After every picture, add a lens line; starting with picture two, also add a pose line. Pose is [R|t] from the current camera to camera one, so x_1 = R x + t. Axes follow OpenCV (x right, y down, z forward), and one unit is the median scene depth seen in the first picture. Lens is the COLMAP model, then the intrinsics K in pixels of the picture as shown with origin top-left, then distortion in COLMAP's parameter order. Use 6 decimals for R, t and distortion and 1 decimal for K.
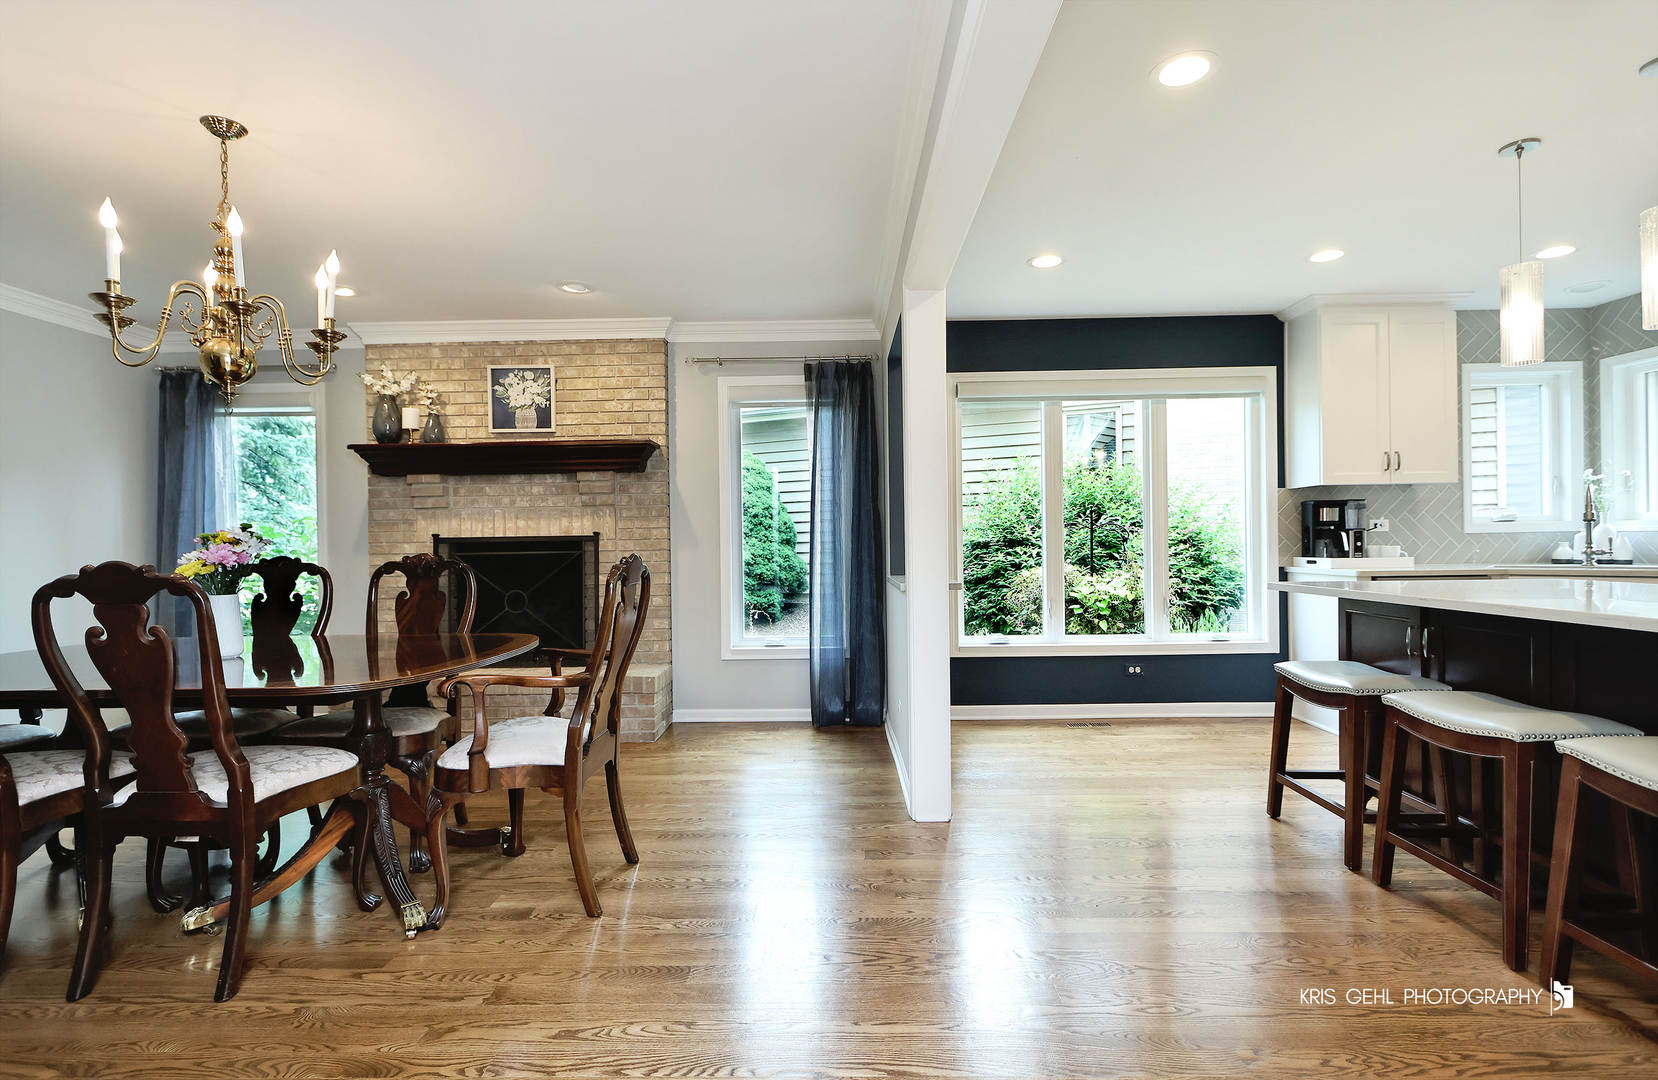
lens RADIAL K [[699.3, 0, 829.0], [0, 699.3, 540.0], [0, 0, 1]] dist [-0.034007, -0.000102]
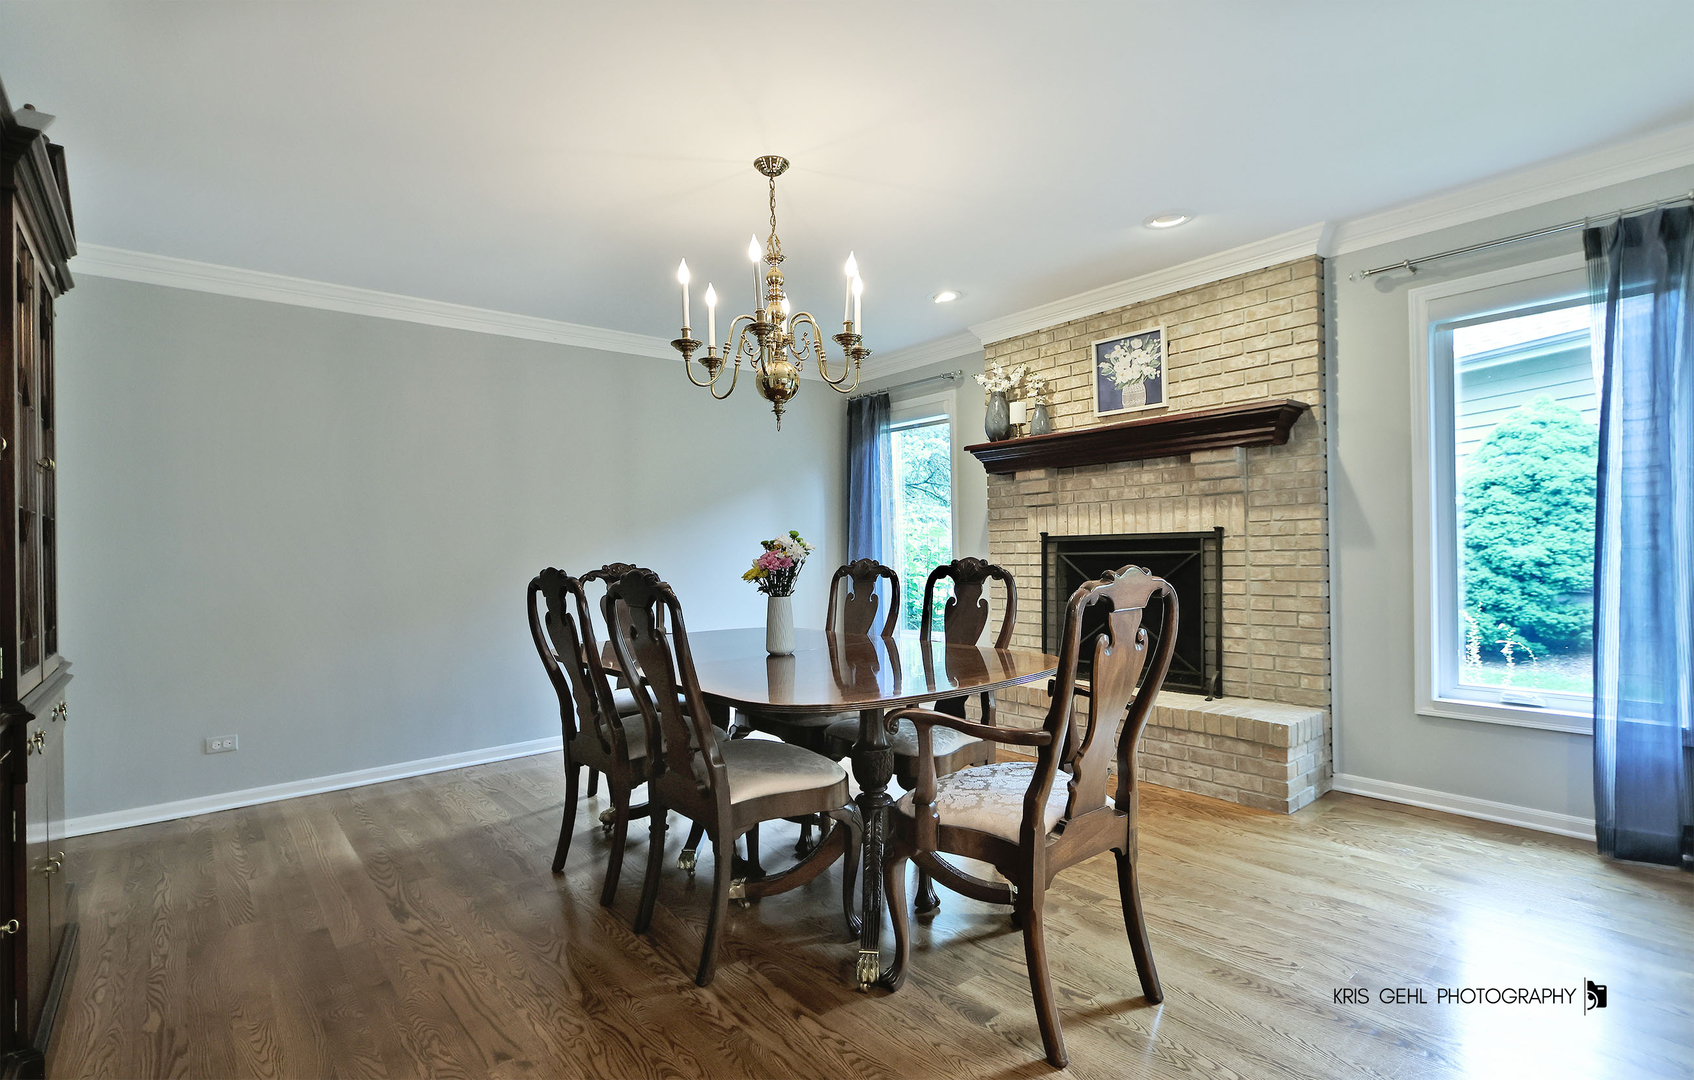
lens RADIAL K [[768.2, 0, 826.2], [0, 768.2, 551.4], [0, 0, 1]] dist [-0.012106, -0.000096]
pose [[0.645266, 0.001982, -0.763956, 0.038935], [0.015438, 0.999759, 0.015633, -0.003929], [0.763802, -0.021882, 0.645079, 0.101040]]
